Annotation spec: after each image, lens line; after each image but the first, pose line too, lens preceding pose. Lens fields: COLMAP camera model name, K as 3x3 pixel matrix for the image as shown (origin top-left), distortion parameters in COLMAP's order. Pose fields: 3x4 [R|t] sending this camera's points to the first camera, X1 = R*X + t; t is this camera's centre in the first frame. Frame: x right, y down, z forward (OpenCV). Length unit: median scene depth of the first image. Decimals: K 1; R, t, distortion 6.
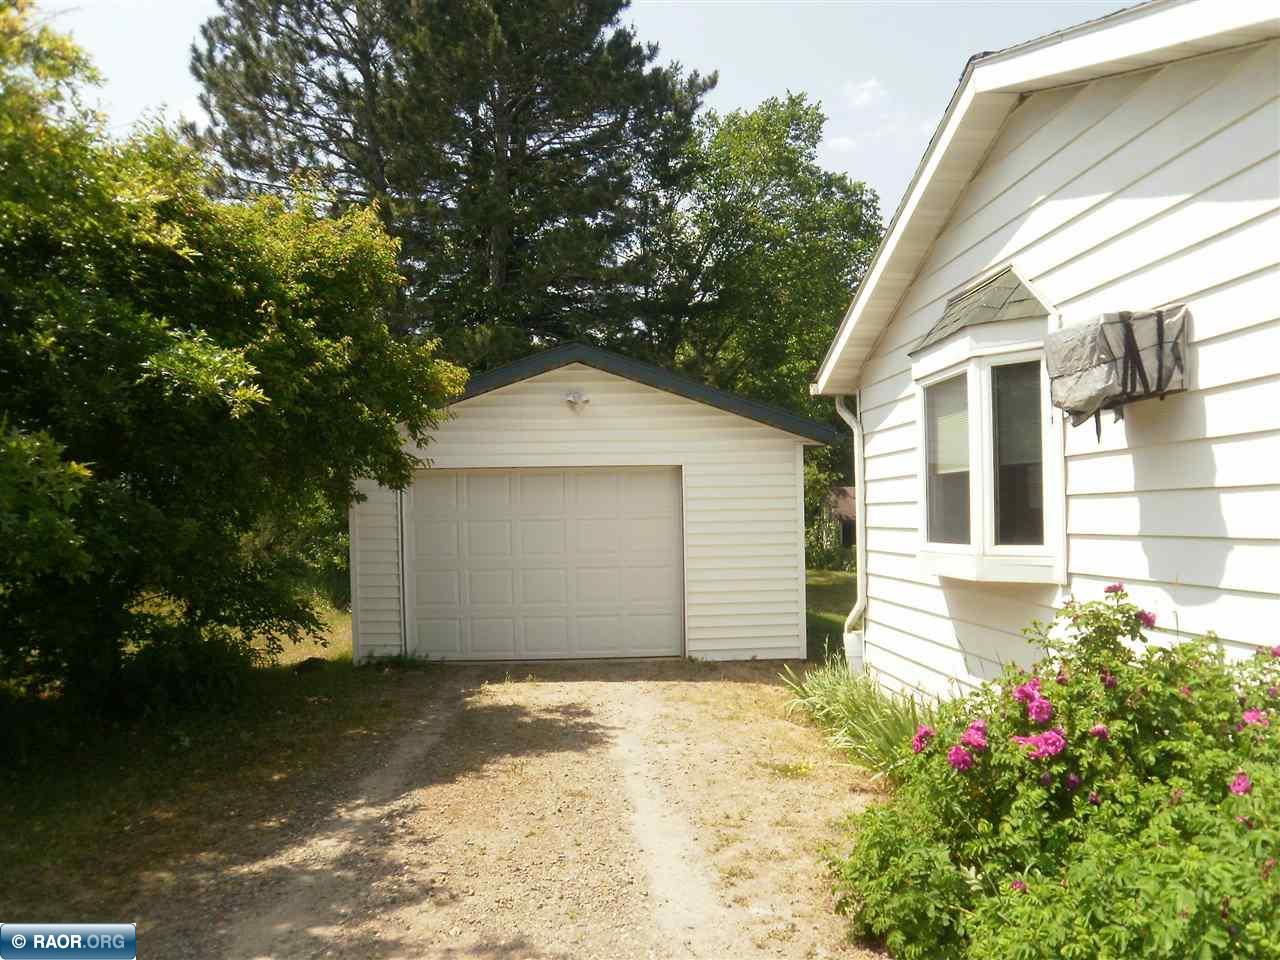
lens RADIAL K [[988.5, 0, 640.0], [0, 988.5, 480.0], [0, 0, 1]] dist [-0.000062, 0.001169]
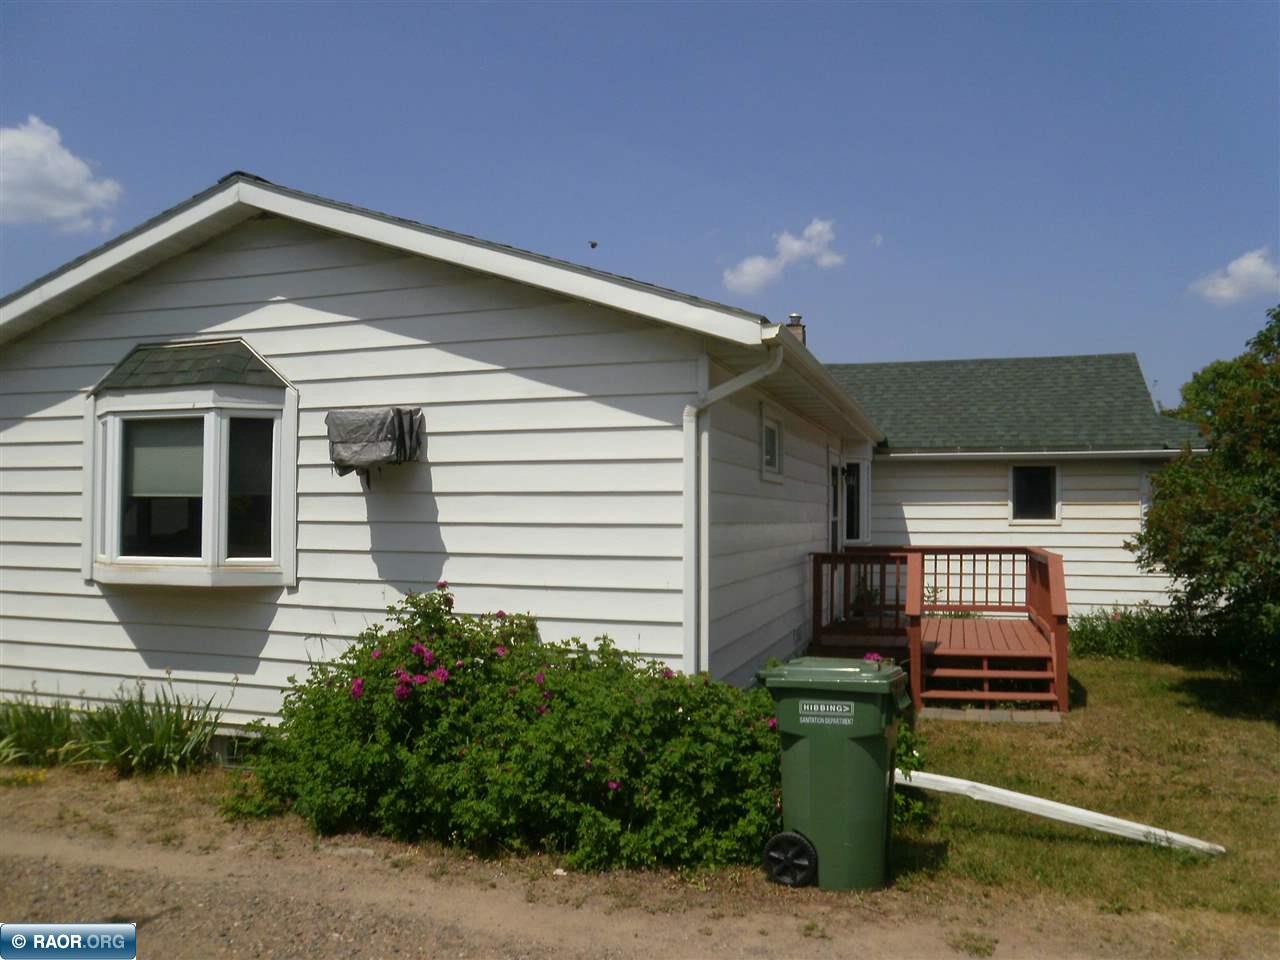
lens RADIAL K [[988.5, 0, 640.0], [0, 988.5, 480.0], [0, 0, 1]] dist [-0.000062, 0.001169]
pose [[0.389427, 0.059507, 0.919133, -0.721438], [-0.051946, 0.997741, -0.042588, -0.009510], [-0.919591, -0.031160, 0.391639, 0.024468]]
